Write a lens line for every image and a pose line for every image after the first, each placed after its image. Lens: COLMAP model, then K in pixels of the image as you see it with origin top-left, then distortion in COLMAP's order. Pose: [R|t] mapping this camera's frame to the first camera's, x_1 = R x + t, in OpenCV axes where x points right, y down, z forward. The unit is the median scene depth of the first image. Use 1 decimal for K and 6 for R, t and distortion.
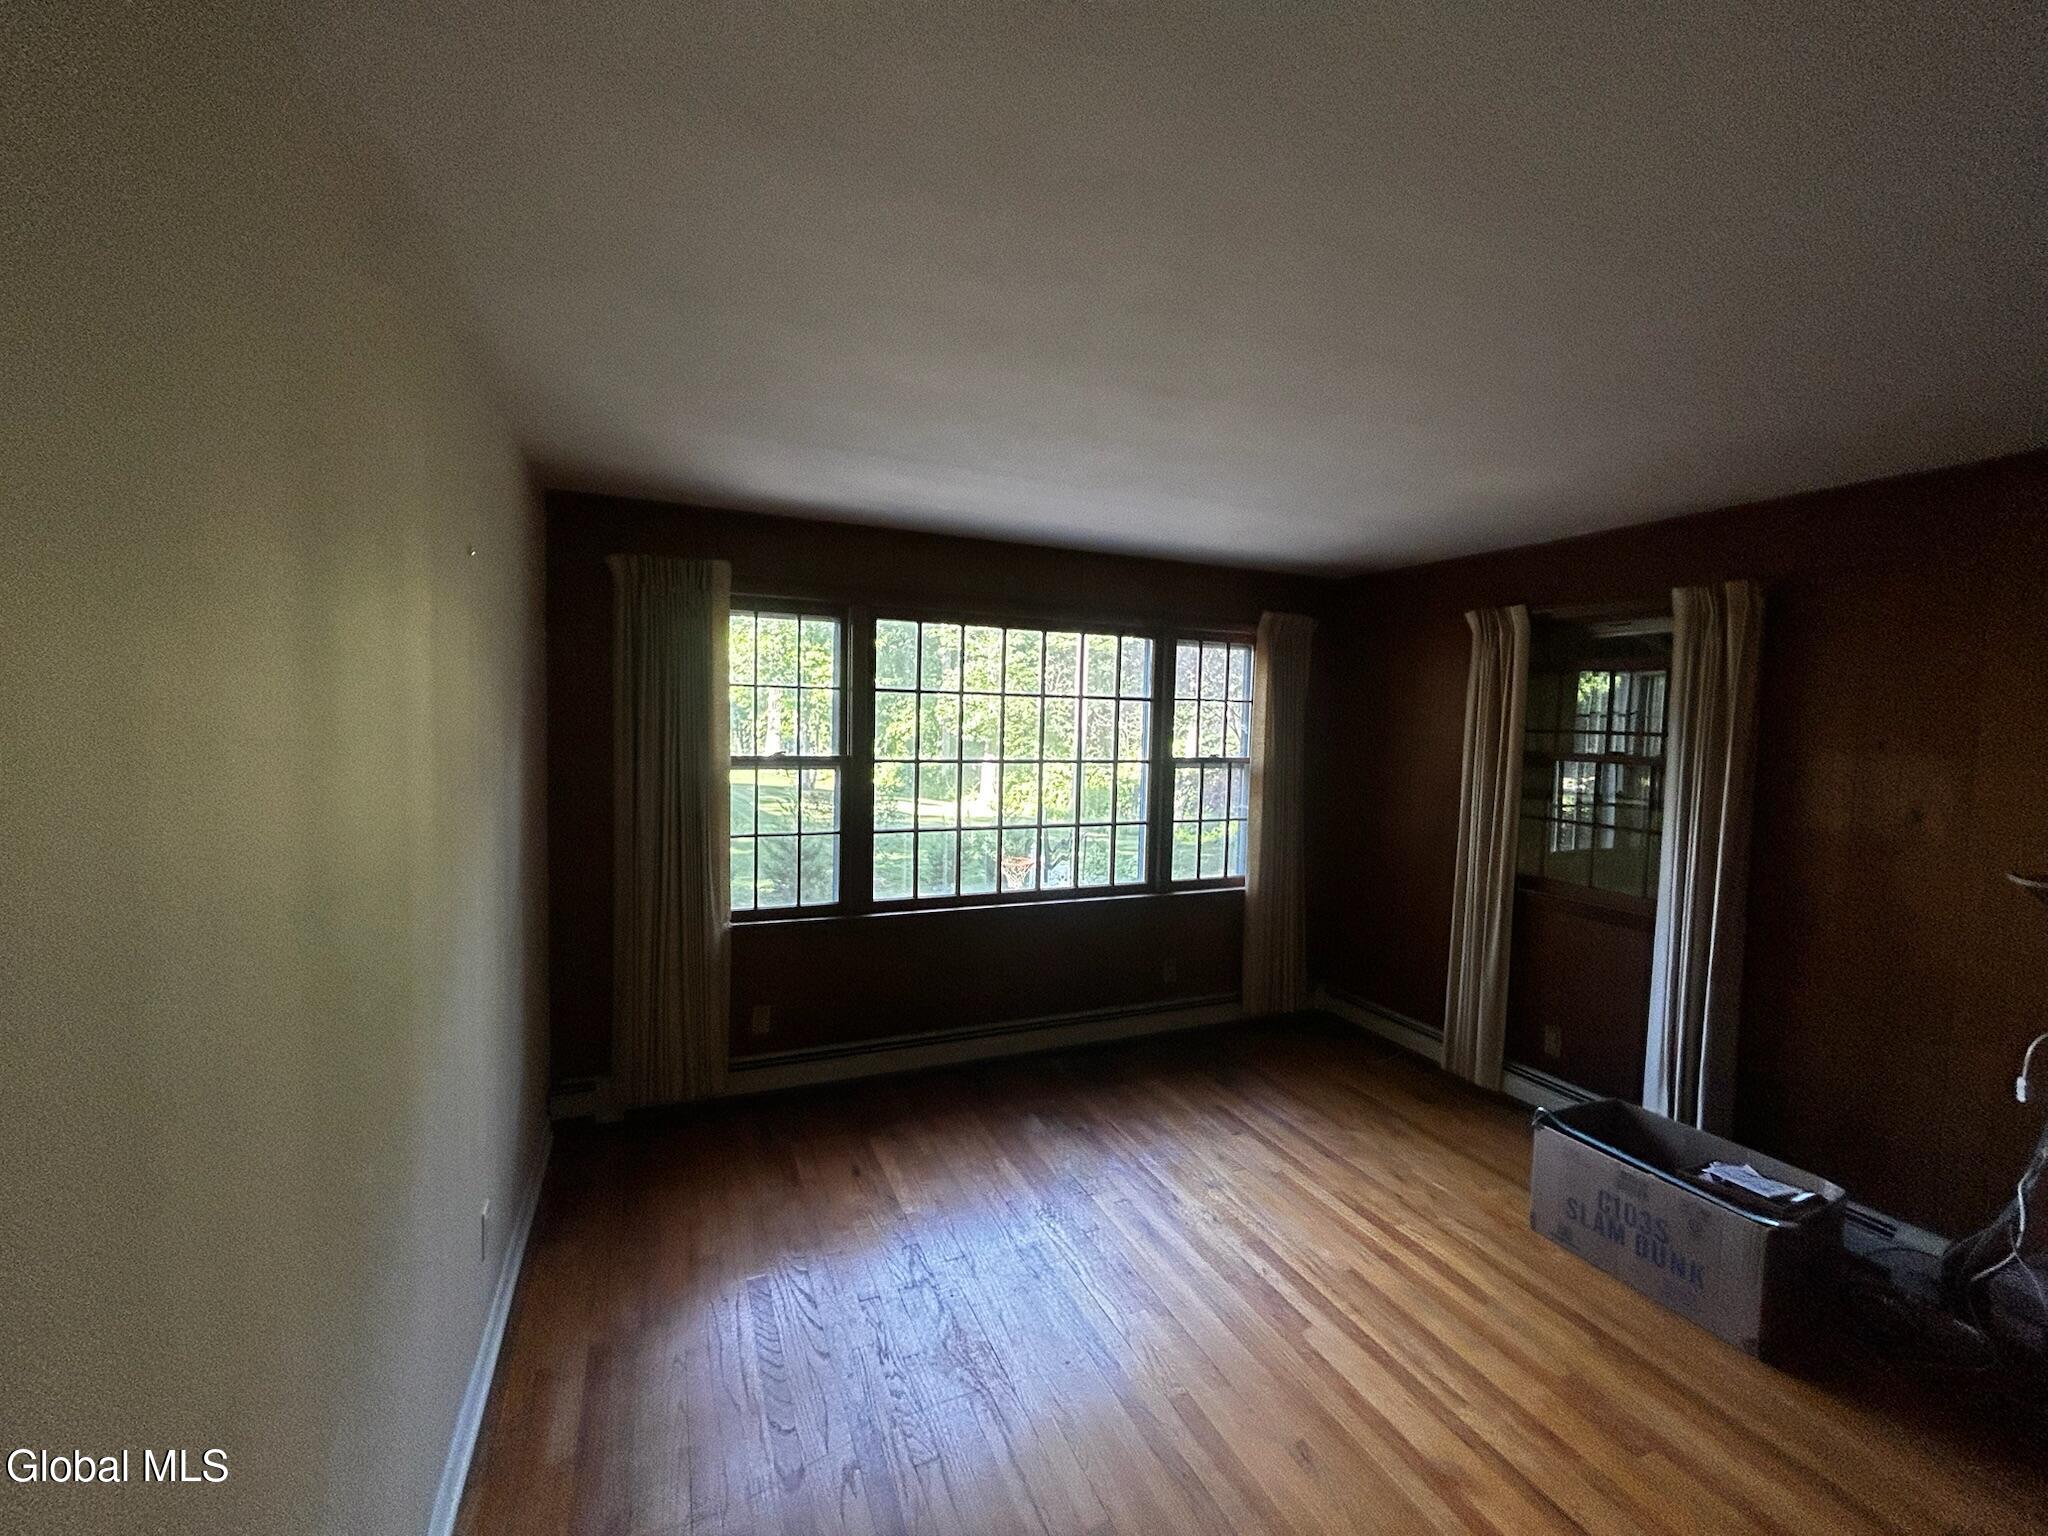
lens RADIAL K [[835.3, 0, 1028.7], [0, 835.3, 769.3], [0, 0, 1]] dist [-0.003234, -0.000699]
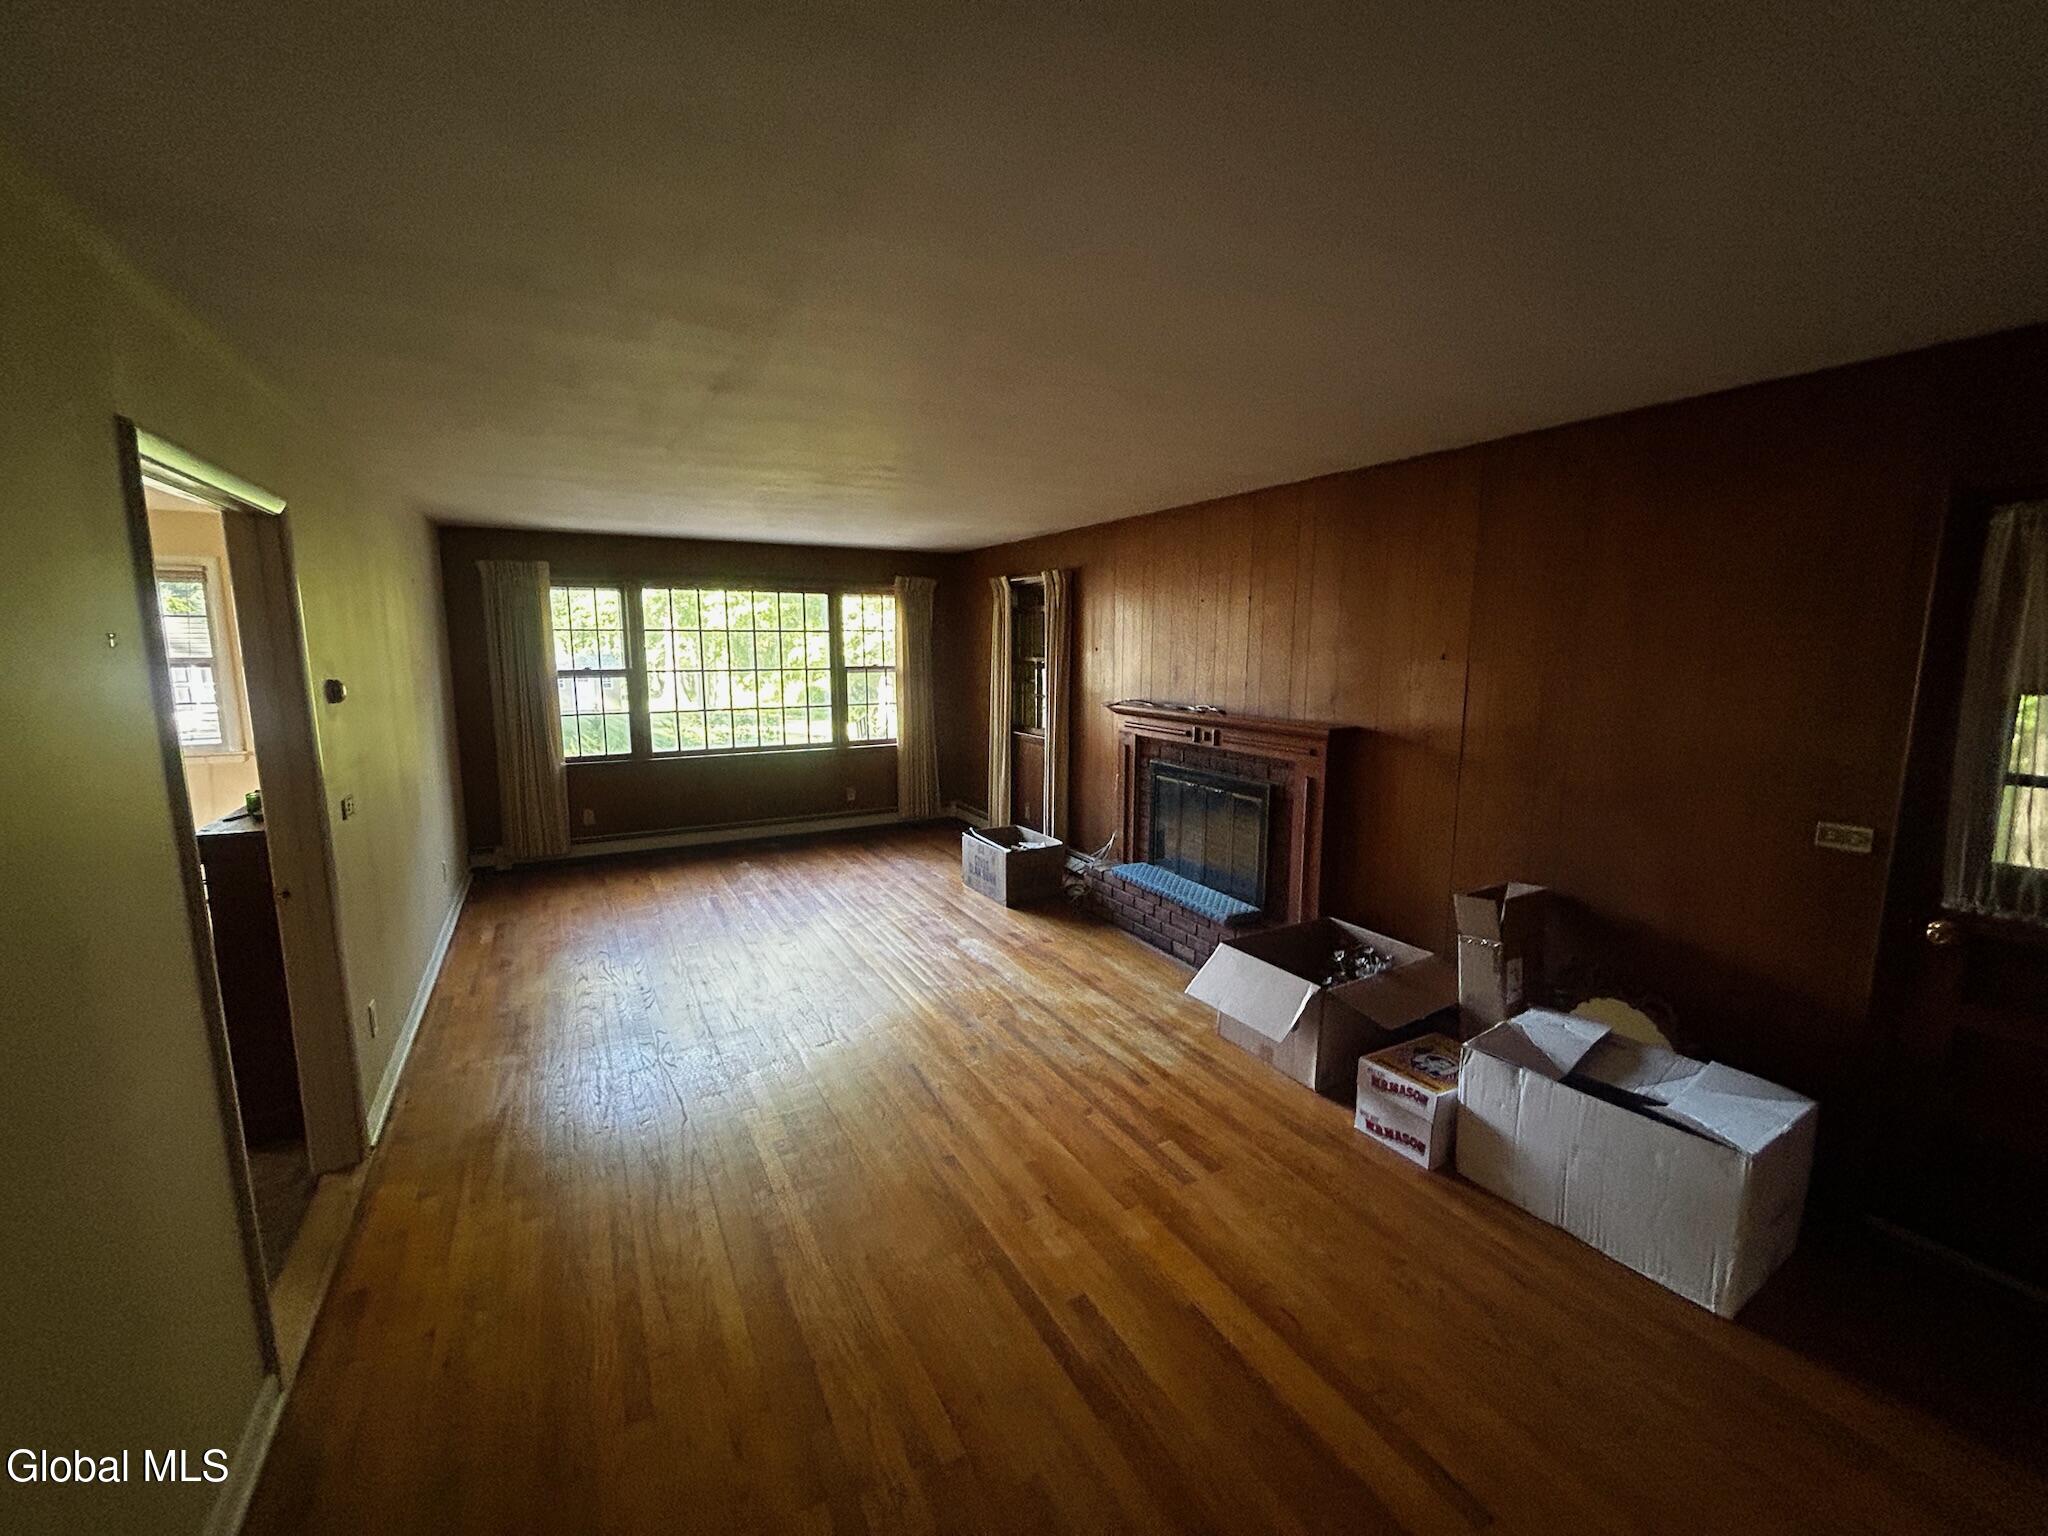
lens RADIAL K [[835.3, 0, 1018.8], [0, 835.3, 767.5], [0, 0, 1]] dist [-0.003234, -0.000699]
pose [[0.995528, -0.036997, 0.086915, 0.433912], [0.029194, 0.995569, 0.089386, 0.057472], [-0.089837, -0.086449, 0.992197, -0.825606]]
